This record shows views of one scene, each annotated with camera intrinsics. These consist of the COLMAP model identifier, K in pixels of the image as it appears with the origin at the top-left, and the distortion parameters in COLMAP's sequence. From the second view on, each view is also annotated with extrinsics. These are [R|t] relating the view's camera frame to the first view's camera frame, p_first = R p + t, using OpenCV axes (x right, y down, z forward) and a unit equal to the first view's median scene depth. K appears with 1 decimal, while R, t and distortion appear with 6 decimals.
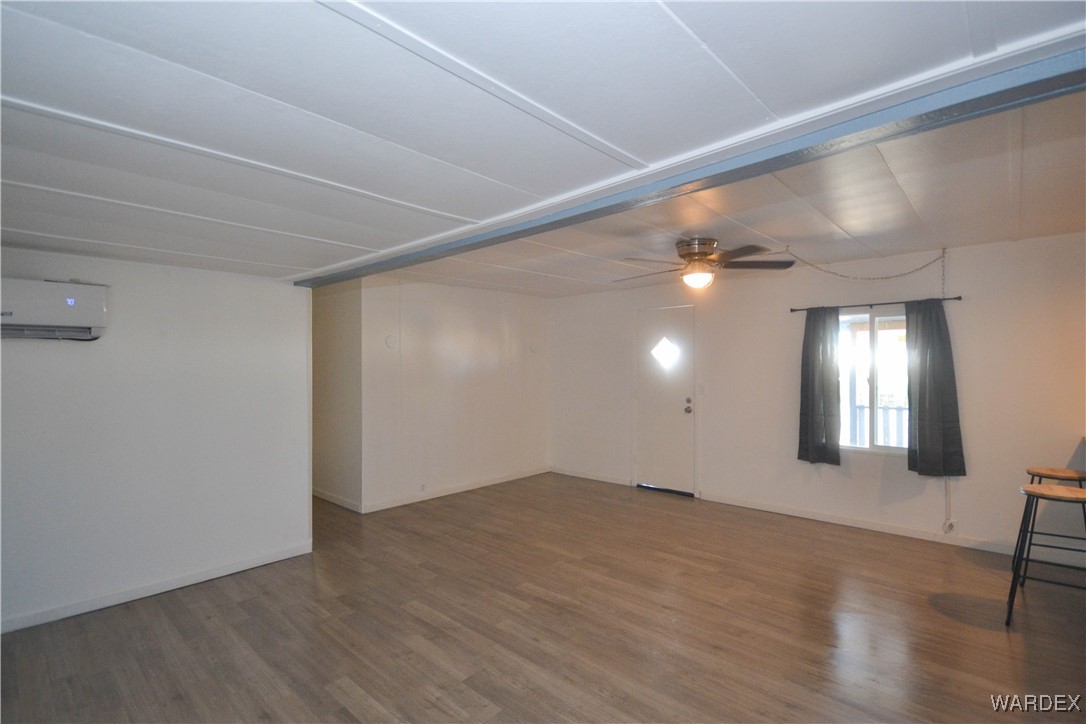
lens RADIAL K [[497.8, 0, 560.5], [0, 497.8, 368.4], [0, 0, 1]] dist [0.007446, -0.004293]
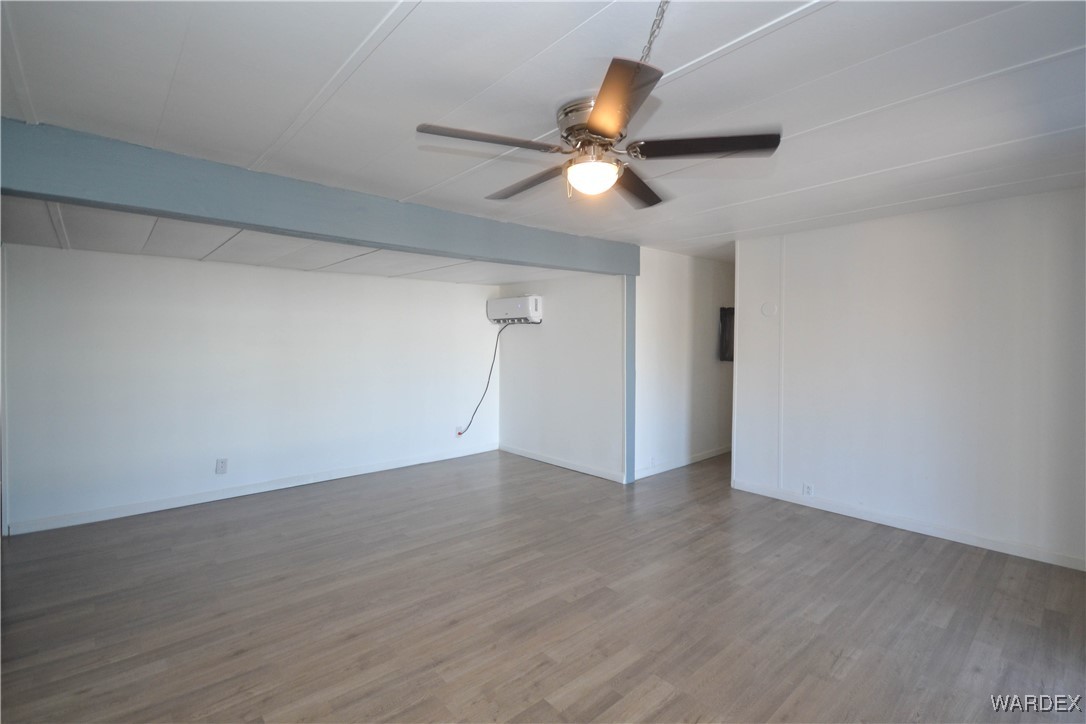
lens RADIAL K [[497.8, 0, 547.4], [0, 497.8, 354.5], [0, 0, 1]] dist [0.007446, -0.004293]
pose [[-0.104278, 0.032932, -0.994003, 0.815833], [-0.006576, 0.999407, 0.033801, 0.000092], [0.994526, 0.010061, -0.104000, 1.001700]]
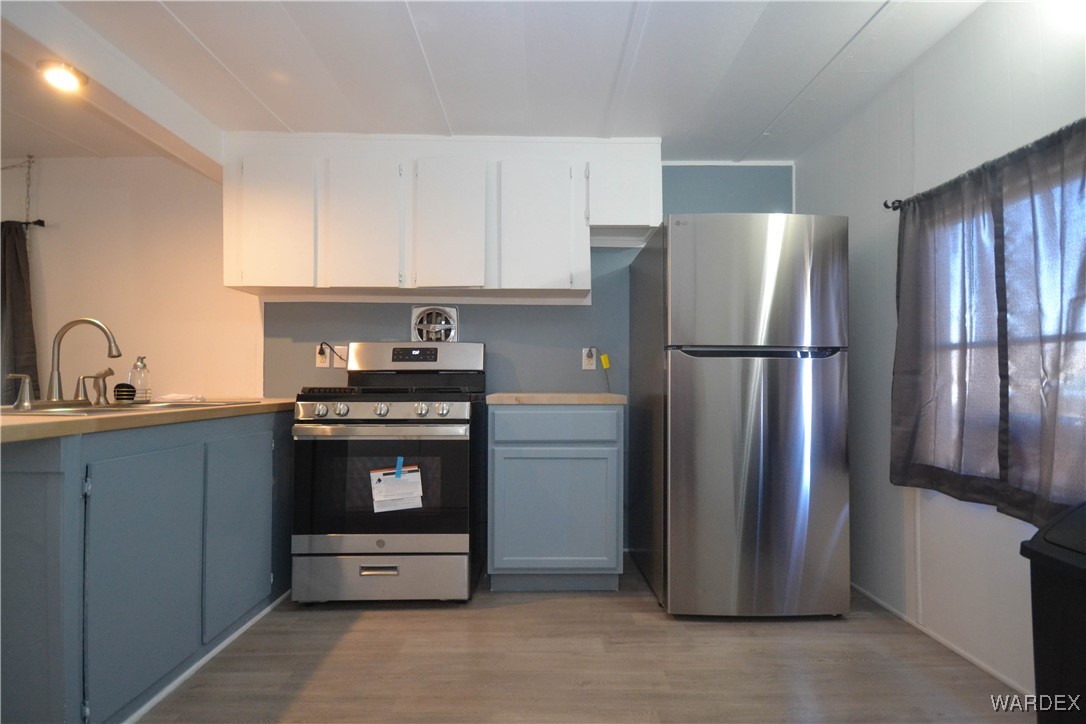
lens RADIAL K [[497.8, 0, 536.5], [0, 497.8, 365.7], [0, 0, 1]] dist [0.007446, -0.004293]
pose [[0.728855, 0.029505, 0.684032, 0.919224], [-0.000438, 0.999091, -0.042628, 0.111438], [-0.684668, 0.030770, 0.728205, -0.035884]]
